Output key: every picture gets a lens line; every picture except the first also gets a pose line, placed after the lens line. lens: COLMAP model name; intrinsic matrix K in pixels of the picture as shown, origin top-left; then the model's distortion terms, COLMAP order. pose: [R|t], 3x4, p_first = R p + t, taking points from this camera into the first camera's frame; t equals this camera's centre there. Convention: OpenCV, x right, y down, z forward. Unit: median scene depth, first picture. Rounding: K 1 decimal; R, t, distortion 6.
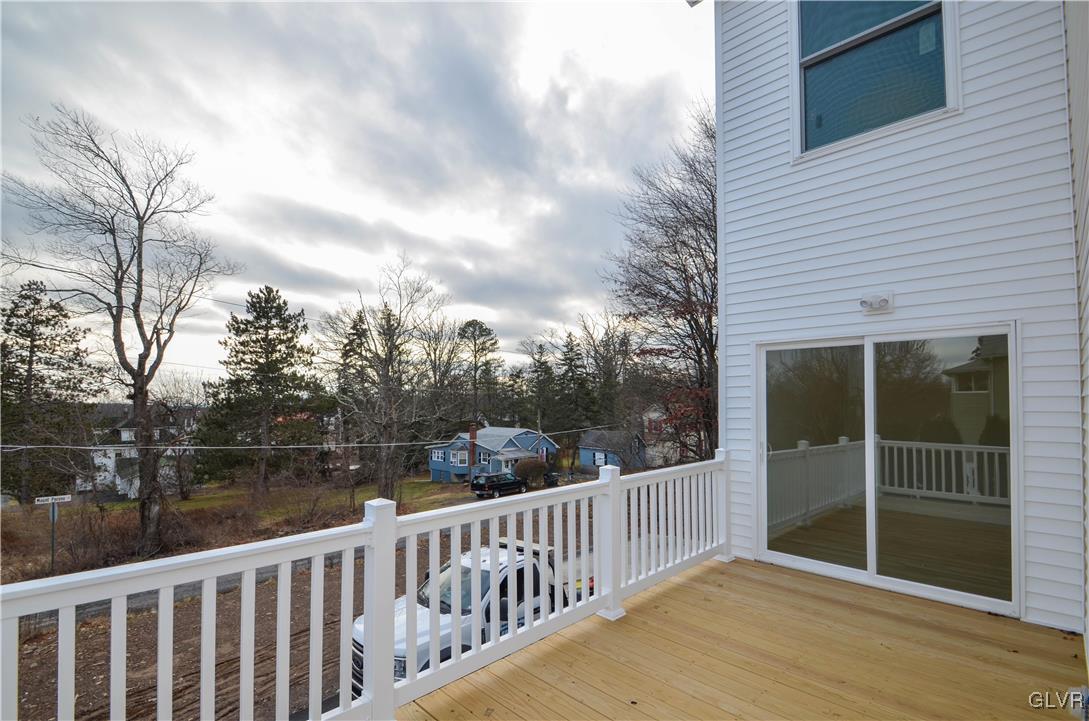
lens RADIAL K [[496.0, 0, 525.3], [0, 496.0, 392.2], [0, 0, 1]] dist [0.011704, -0.013981]
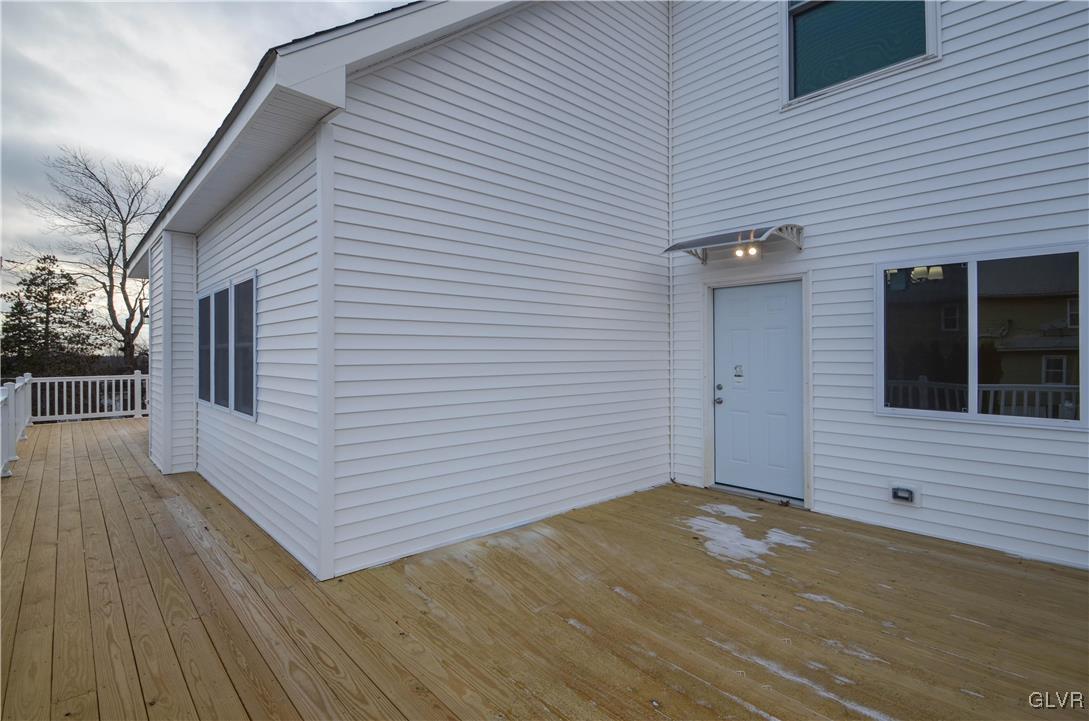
lens RADIAL K [[524.1, 0, 539.5], [0, 524.1, 355.1], [0, 0, 1]] dist [-0.006055, -0.001259]
pose [[0.999704, -0.008117, -0.022933, 0.262611], [0.008727, 0.999607, 0.026623, -0.001911], [0.022708, -0.026815, 0.999382, -0.278843]]
